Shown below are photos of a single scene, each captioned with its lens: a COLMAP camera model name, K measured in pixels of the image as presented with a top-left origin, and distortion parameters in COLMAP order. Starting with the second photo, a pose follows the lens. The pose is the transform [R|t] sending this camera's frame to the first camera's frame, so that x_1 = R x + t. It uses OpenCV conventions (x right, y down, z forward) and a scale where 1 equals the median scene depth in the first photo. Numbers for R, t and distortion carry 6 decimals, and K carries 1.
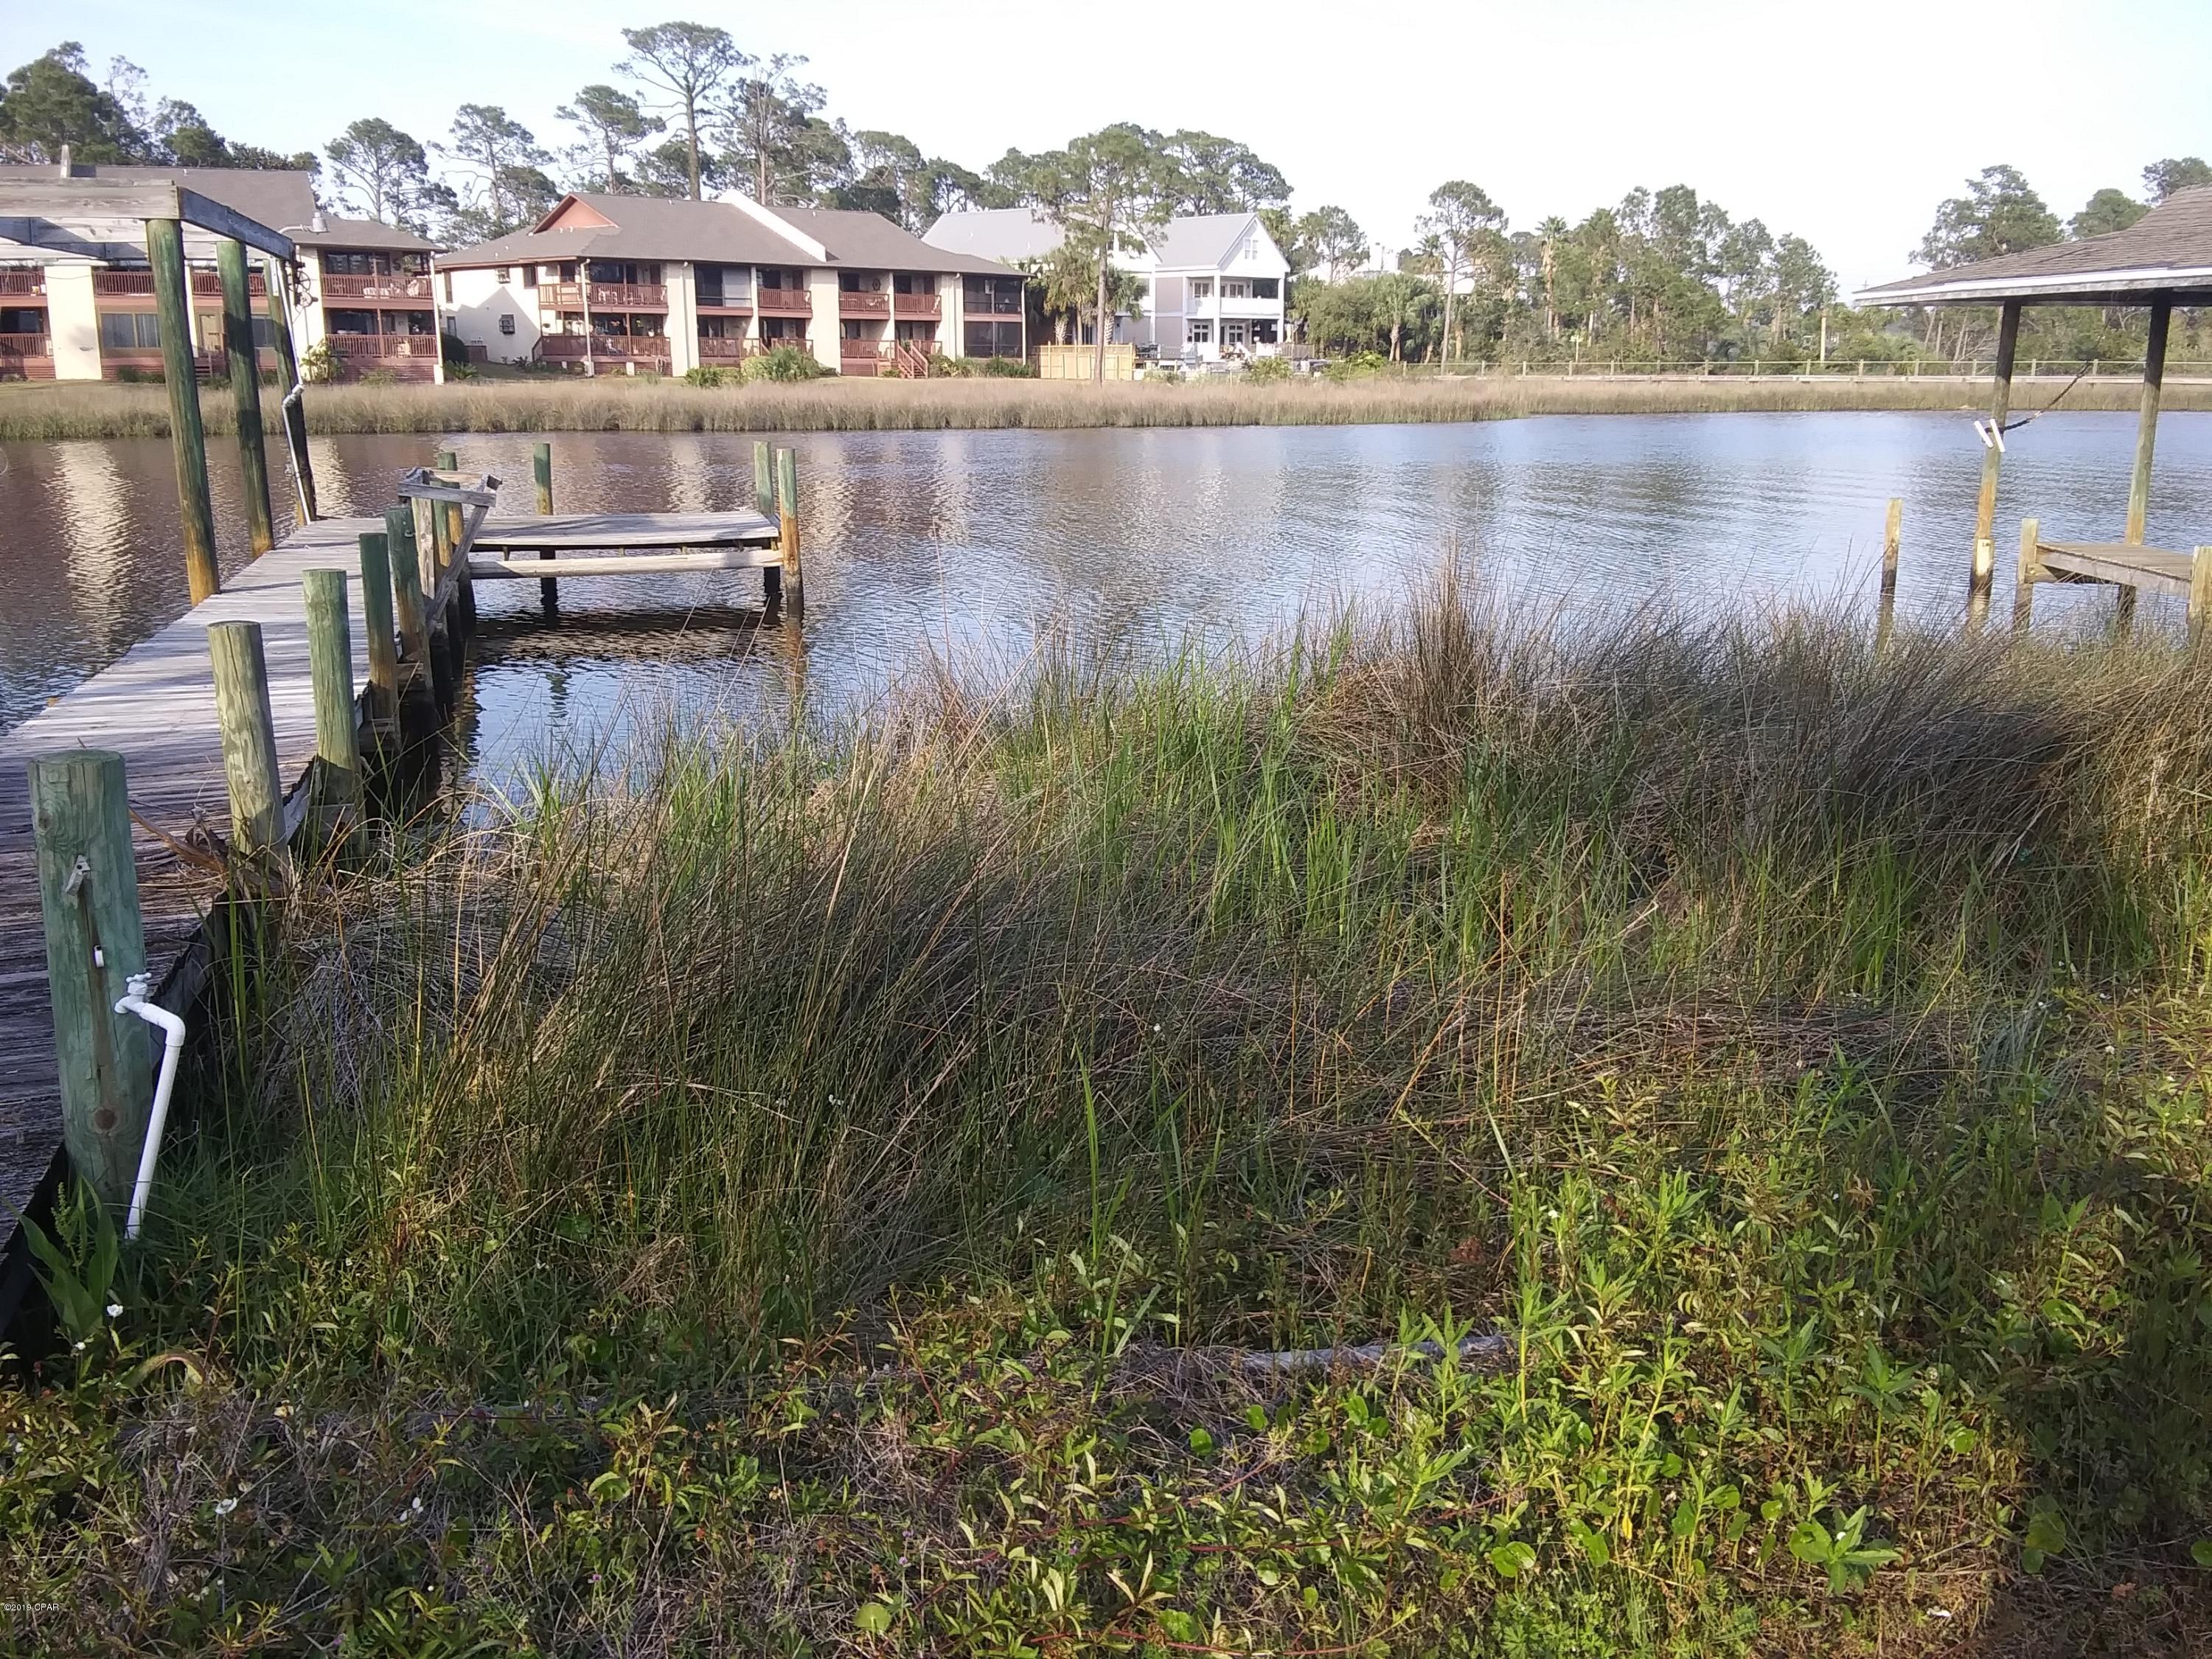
lens RADIAL K [[1936.5, 0, 1101.4], [0, 1936.5, 806.7], [0, 0, 1]] dist [0.117080, -0.214111]
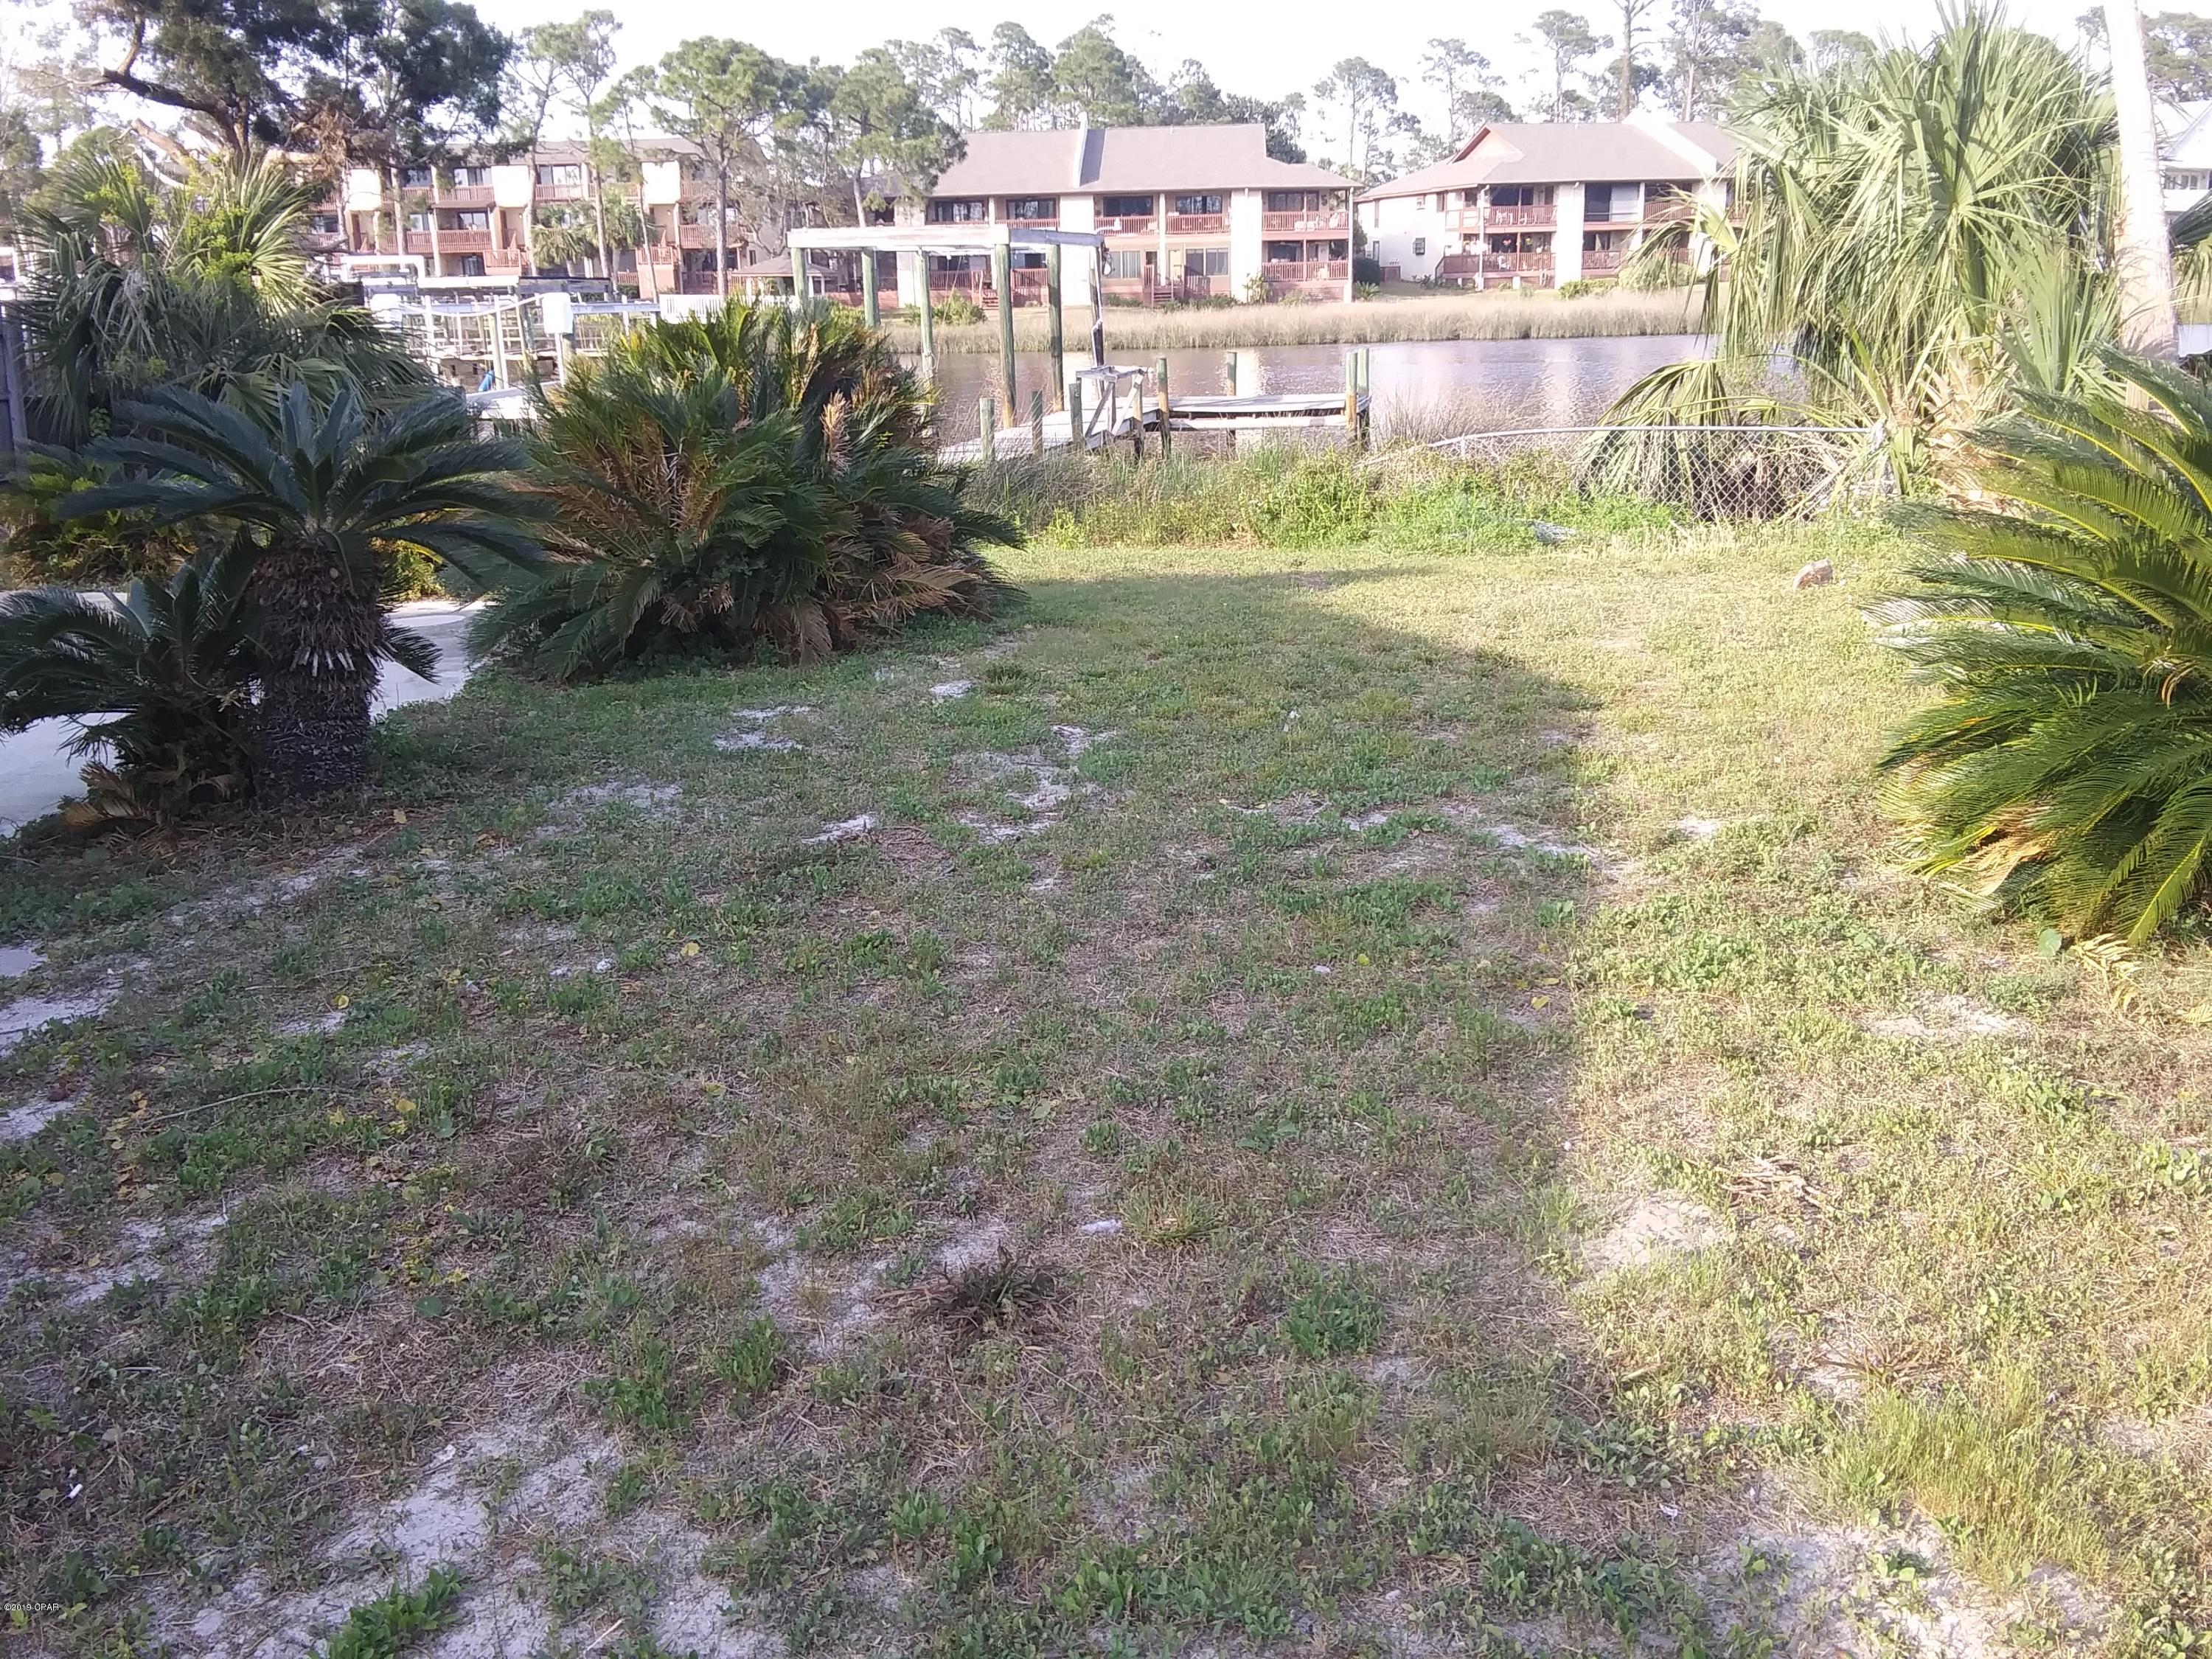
lens RADIAL K [[1936.5, 0, 1101.4], [0, 1936.5, 806.7], [0, 0, 1]] dist [0.117080, -0.214111]
pose [[0.886874, 0.101004, -0.450836, 0.063183], [-0.080314, 0.994658, 0.064848, 0.015841], [0.454977, -0.021304, 0.890248, -0.084552]]
